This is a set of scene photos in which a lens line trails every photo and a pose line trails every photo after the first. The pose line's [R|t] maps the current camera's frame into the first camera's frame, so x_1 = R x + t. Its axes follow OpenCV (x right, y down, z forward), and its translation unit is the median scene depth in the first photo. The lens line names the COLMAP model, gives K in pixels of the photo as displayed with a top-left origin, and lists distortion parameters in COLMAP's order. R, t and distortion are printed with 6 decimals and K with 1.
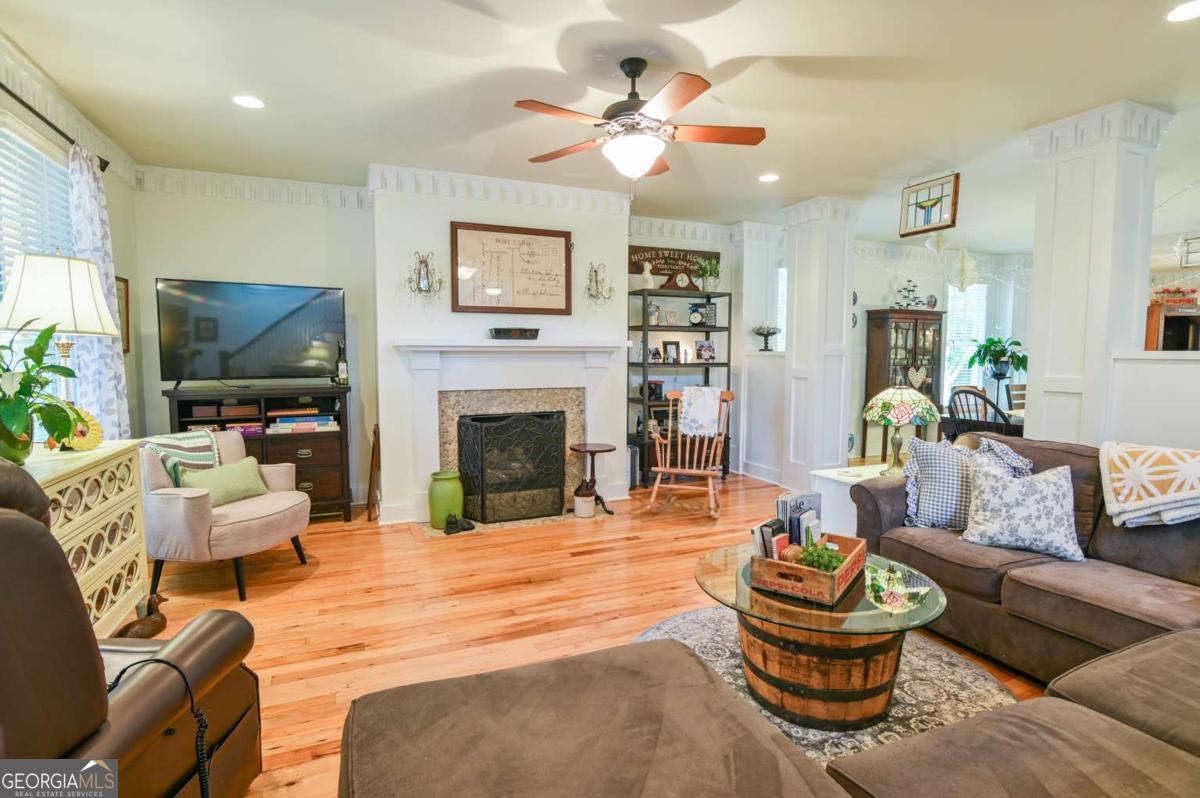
lens RADIAL K [[587.7, 0, 600.0], [0, 587.7, 399.0], [0, 0, 1]] dist [-0.020052, 0.000185]
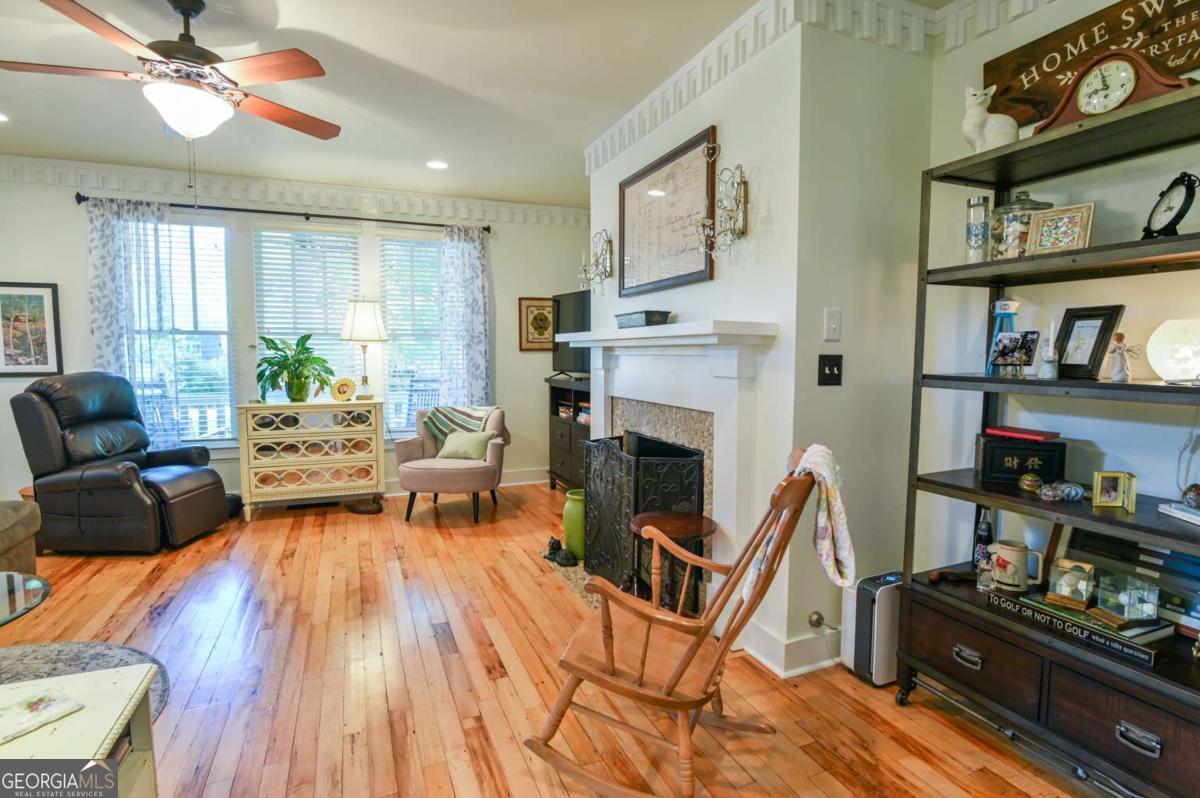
lens RADIAL K [[587.7, 0, 600.0], [0, 587.7, 399.0], [0, 0, 1]] dist [-0.020052, 0.000185]
pose [[-0.010633, 0.077063, -0.996970, 0.425436], [-0.076818, 0.994017, 0.077654, -0.055839], [0.996988, 0.077411, -0.004650, 0.763589]]
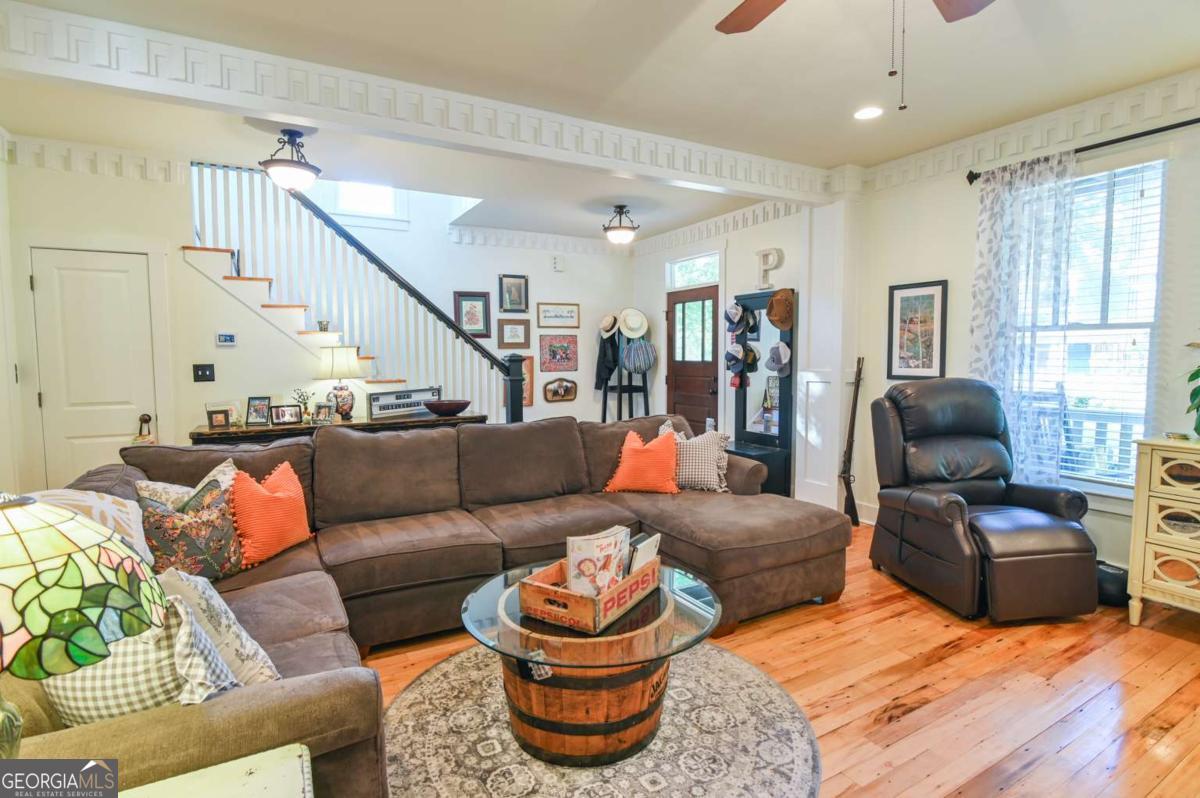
lens RADIAL K [[587.7, 0, 600.0], [0, 587.7, 399.0], [0, 0, 1]] dist [-0.020052, 0.000185]
pose [[-0.994617, 0.011269, -0.103004, 0.164645], [-0.004076, 0.989045, 0.147561, -0.053025], [0.103538, 0.147187, -0.983675, 0.705578]]
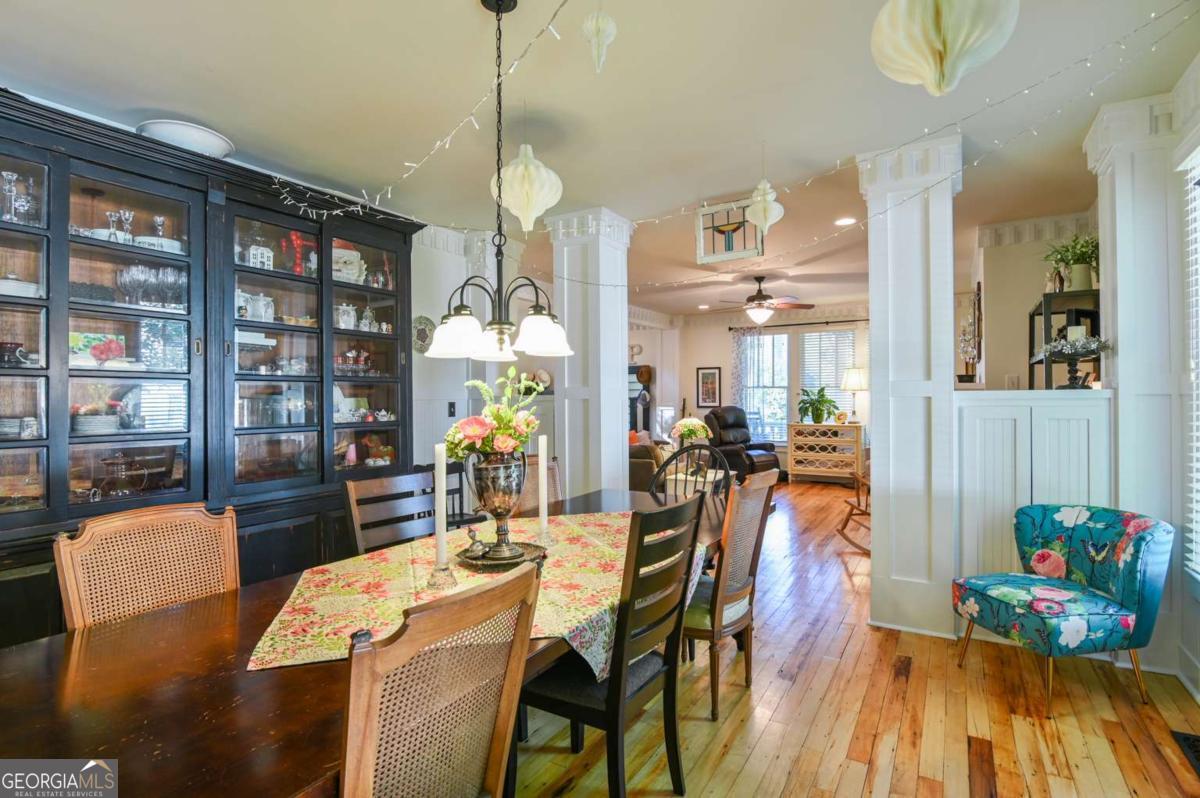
lens RADIAL K [[587.7, 0, 600.0], [0, 587.7, 399.0], [0, 0, 1]] dist [-0.020052, 0.000185]
pose [[-0.817392, 0.005073, -0.576059, 0.941888], [-0.039499, 0.997115, 0.064826, -0.095149], [0.574726, 0.075742, -0.814833, 1.239347]]
